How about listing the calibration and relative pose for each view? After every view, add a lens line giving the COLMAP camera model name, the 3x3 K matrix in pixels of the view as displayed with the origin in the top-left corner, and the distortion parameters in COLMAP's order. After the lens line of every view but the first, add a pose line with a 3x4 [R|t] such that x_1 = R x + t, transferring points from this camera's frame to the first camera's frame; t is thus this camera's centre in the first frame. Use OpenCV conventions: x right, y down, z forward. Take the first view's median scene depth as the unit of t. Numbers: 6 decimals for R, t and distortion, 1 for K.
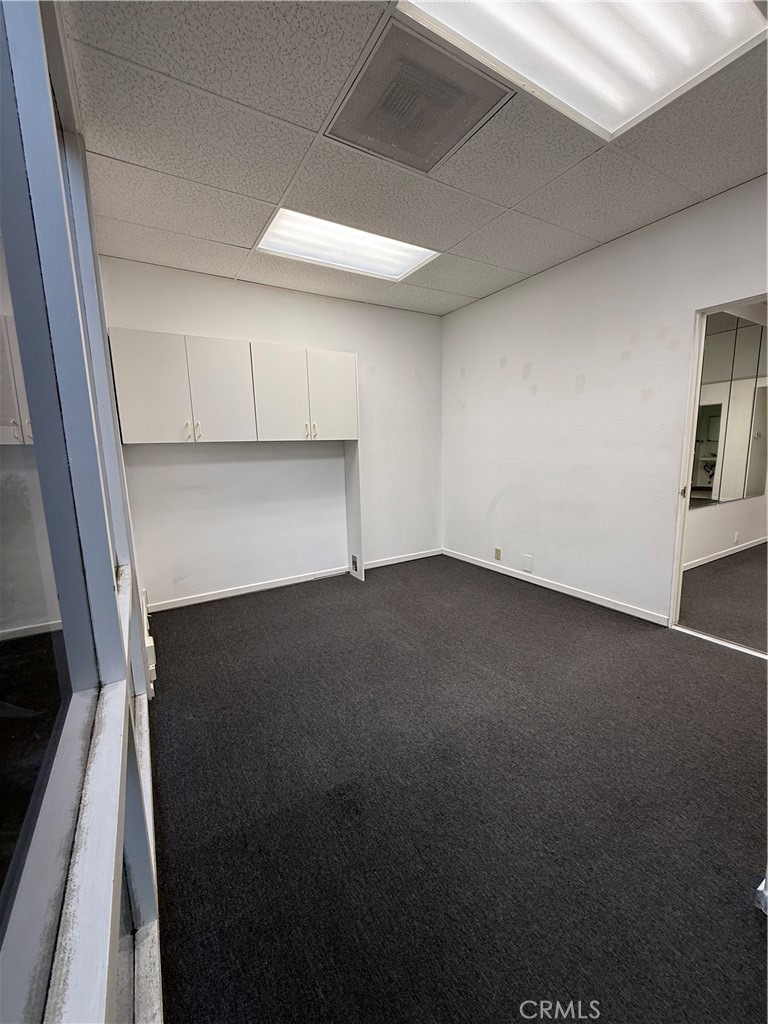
lens RADIAL K [[406.0, 0, 385.3], [0, 406.0, 511.4], [0, 0, 1]] dist [-0.001099, 0.000005]
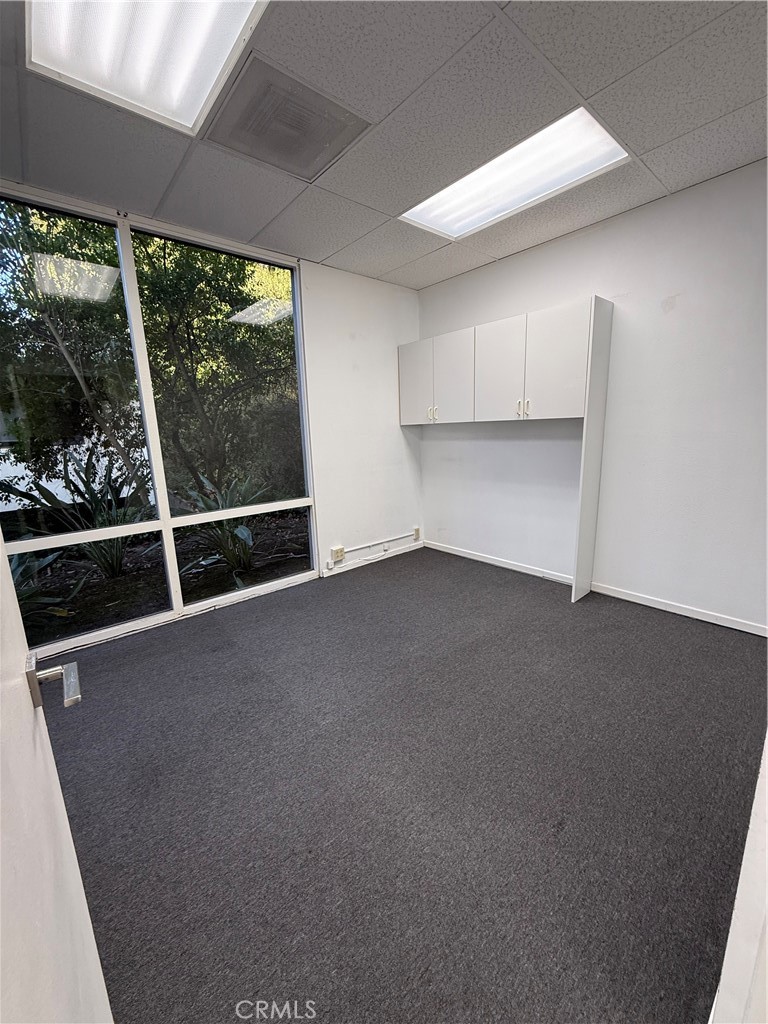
lens RADIAL K [[406.0, 0, 385.3], [0, 406.0, 511.4], [0, 0, 1]] dist [-0.001099, 0.000005]
pose [[0.165473, 0.216974, -0.962051, 0.676680], [-0.122059, 0.972504, 0.198337, -0.120631], [0.978632, 0.084607, 0.187406, 0.563006]]
